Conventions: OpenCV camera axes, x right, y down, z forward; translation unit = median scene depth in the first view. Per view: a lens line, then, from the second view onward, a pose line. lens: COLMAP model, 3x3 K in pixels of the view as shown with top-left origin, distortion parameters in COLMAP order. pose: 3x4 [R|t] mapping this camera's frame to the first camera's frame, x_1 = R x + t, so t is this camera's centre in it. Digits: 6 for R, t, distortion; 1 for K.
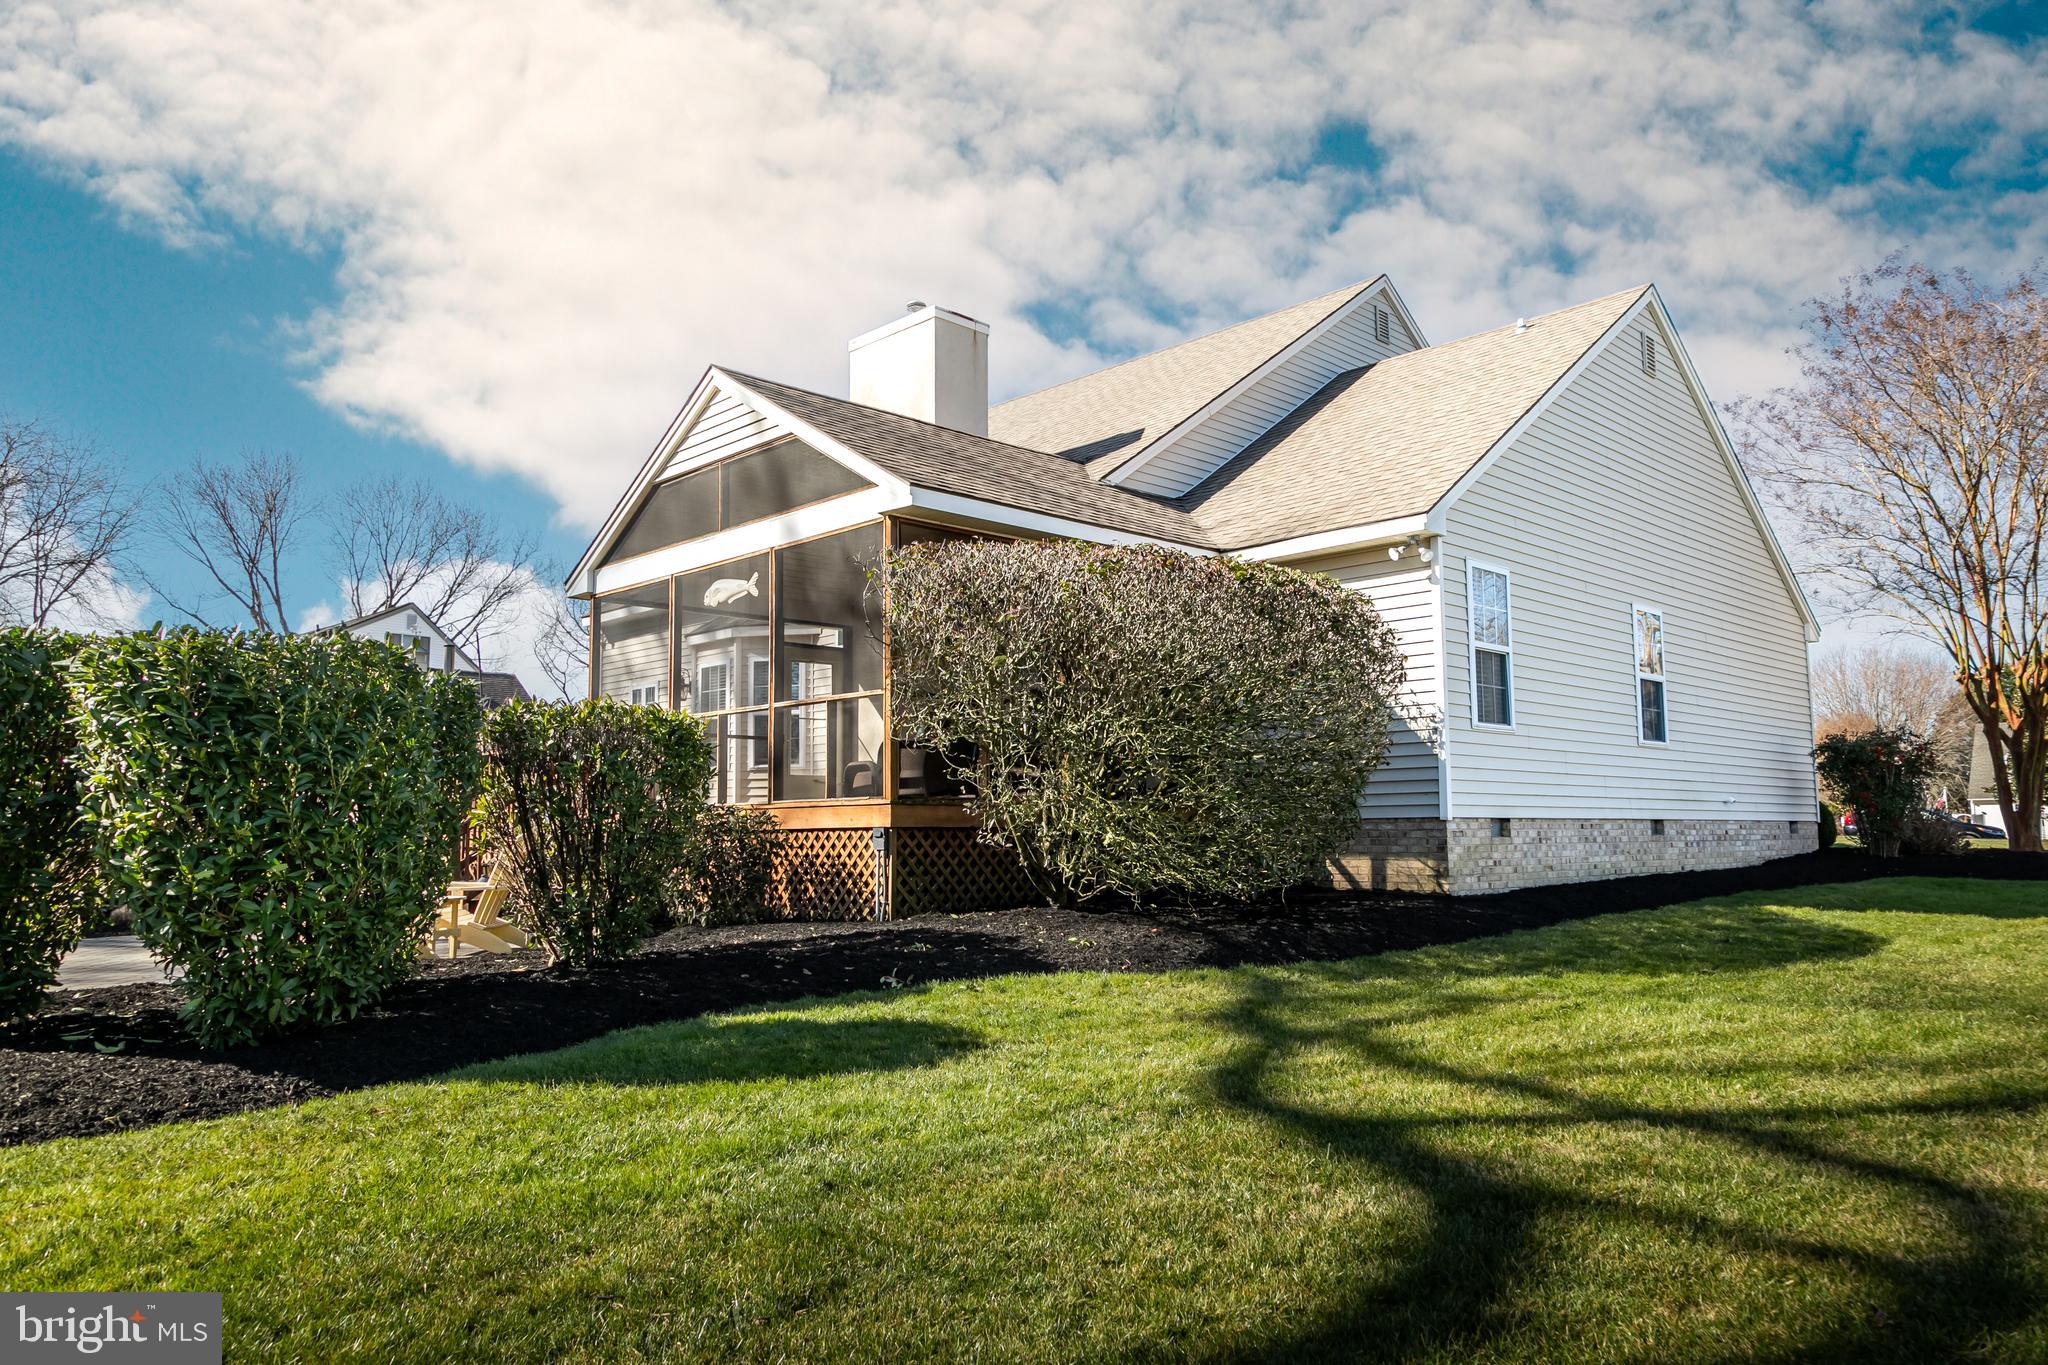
lens RADIAL K [[1397.6, 0, 1015.9], [0, 1397.6, 687.9], [0, 0, 1]] dist [0.015141, -0.000601]
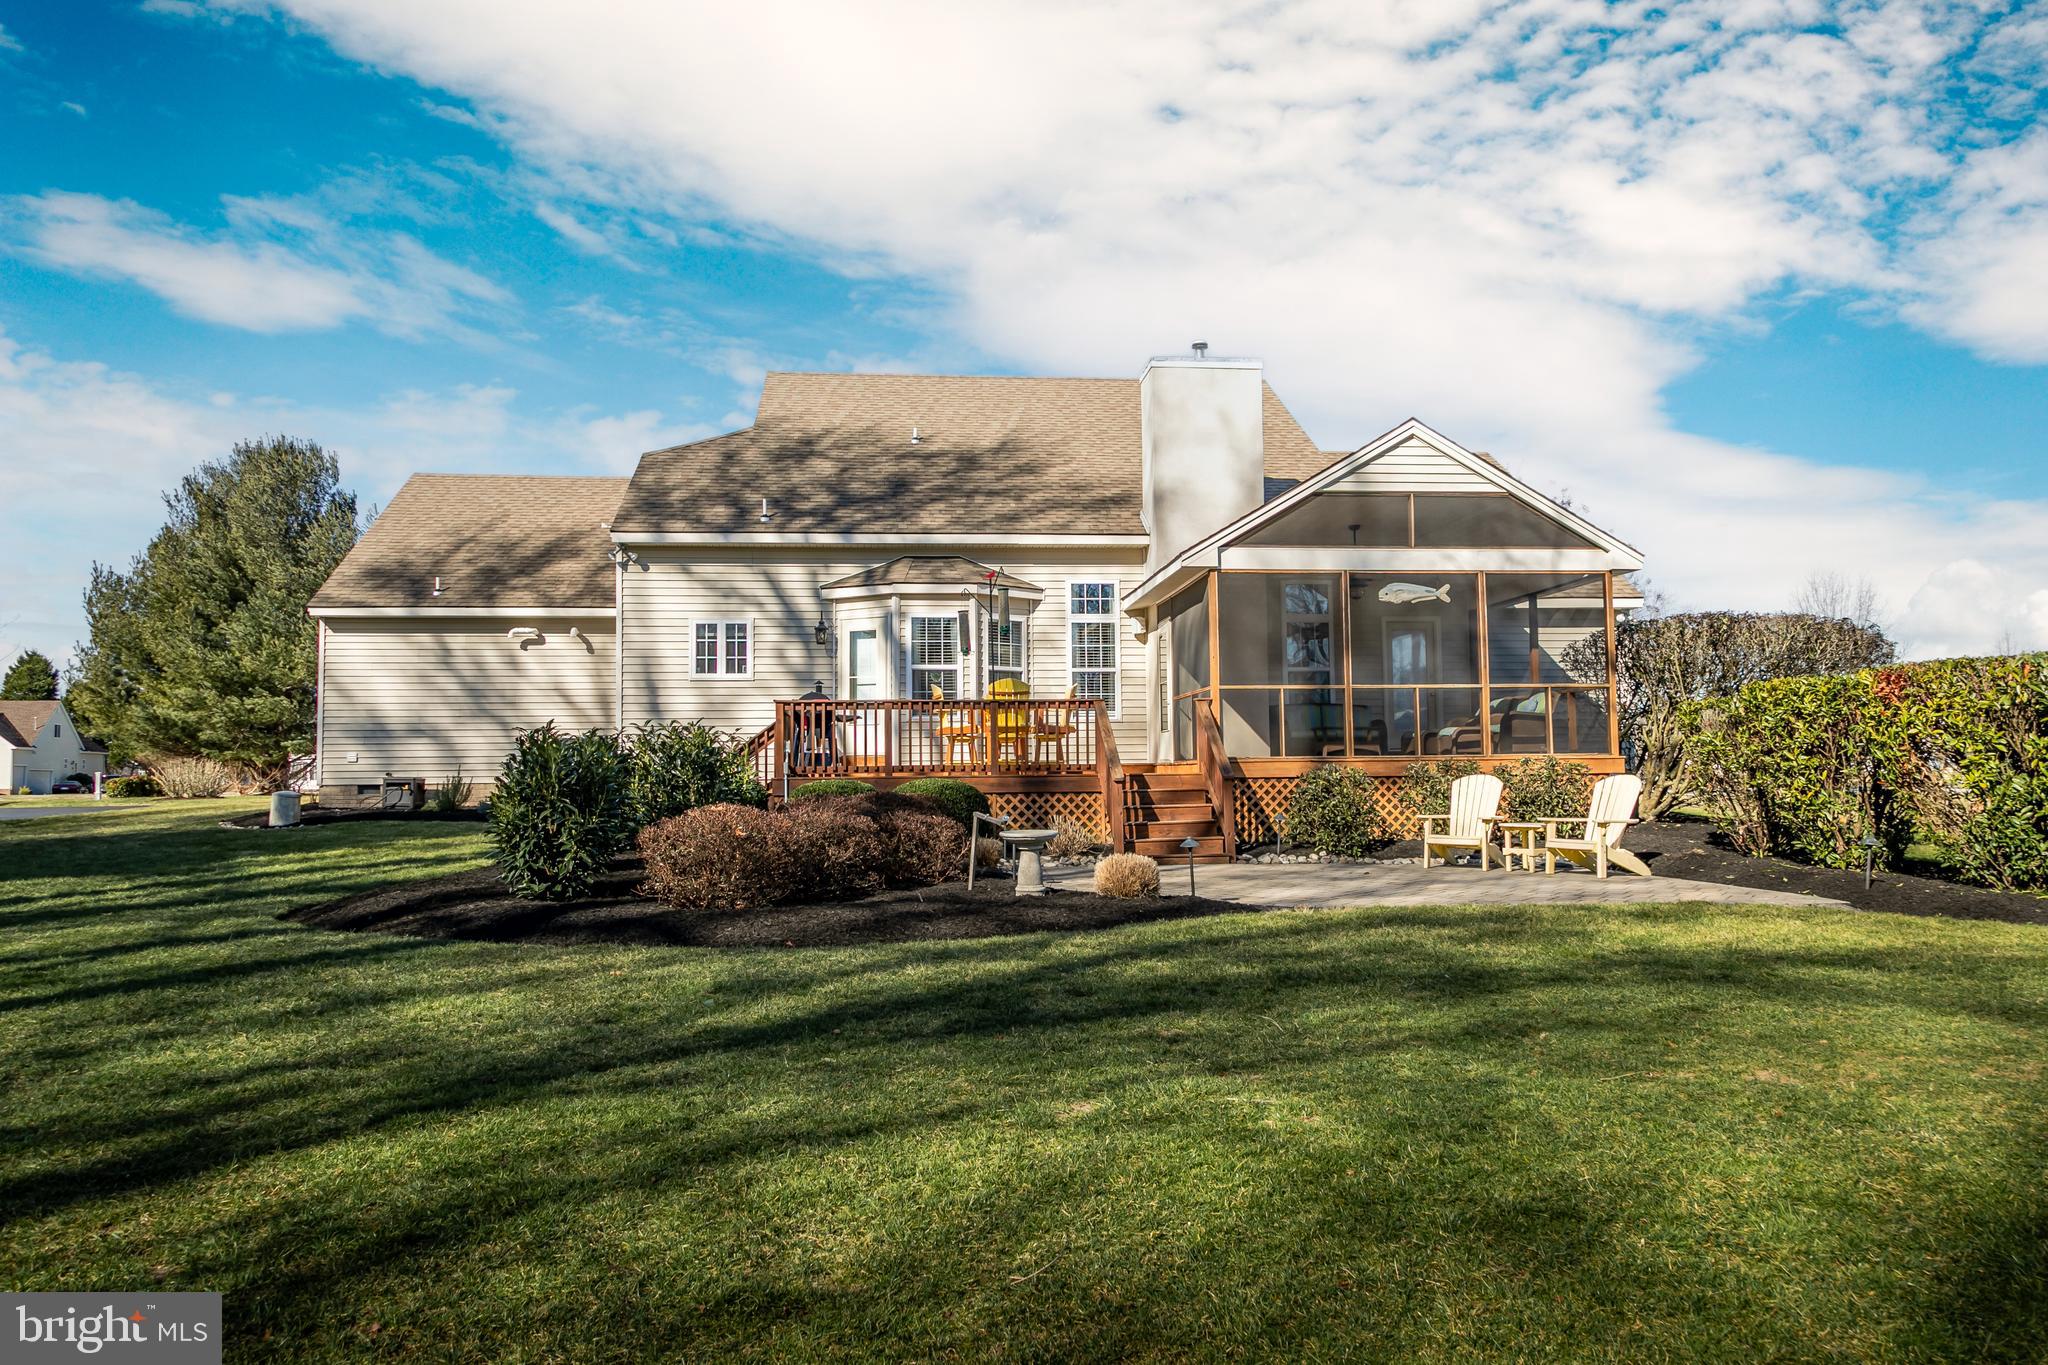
lens RADIAL K [[1433.2, 0, 1024.0], [0, 1433.2, 682.5], [0, 0, 1]] dist [0.016528, 0.001515]
pose [[0.617401, 0.053005, 0.784861, -1.466097], [-0.075653, 0.997103, -0.007827, 0.051310], [-0.783002, -0.054545, 0.619623, 0.446646]]
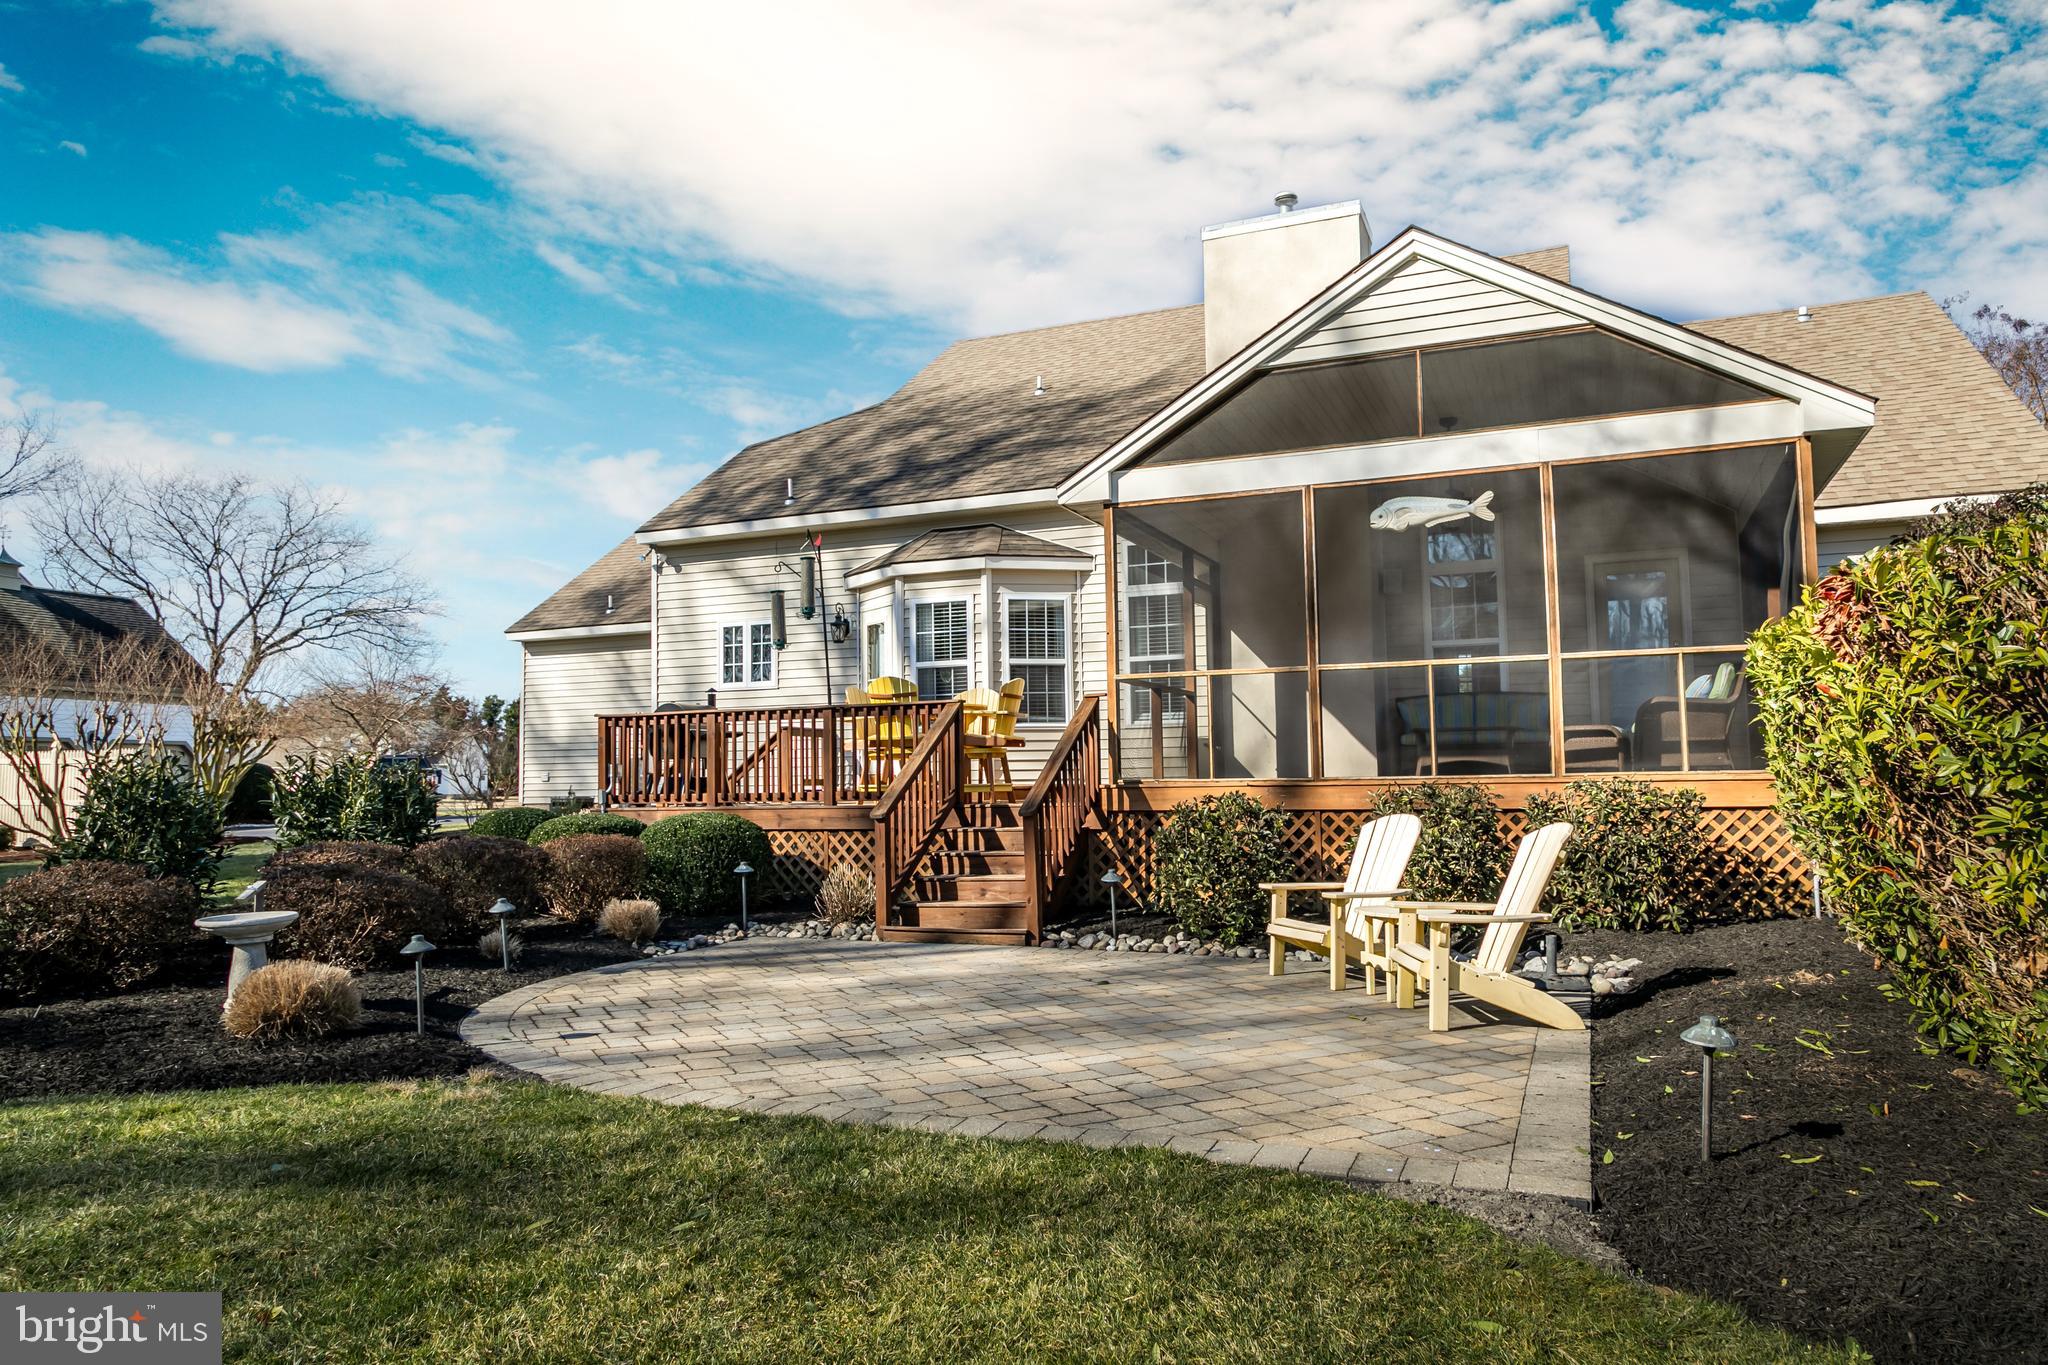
lens RADIAL K [[1397.6, 0, 1015.9], [0, 1397.6, 687.9], [0, 0, 1]] dist [0.015141, -0.000601]
pose [[0.922252, 0.021220, 0.386006, -0.726501], [-0.032642, 0.999201, 0.023061, 0.020829], [-0.385208, -0.033868, 0.922208, 0.343817]]
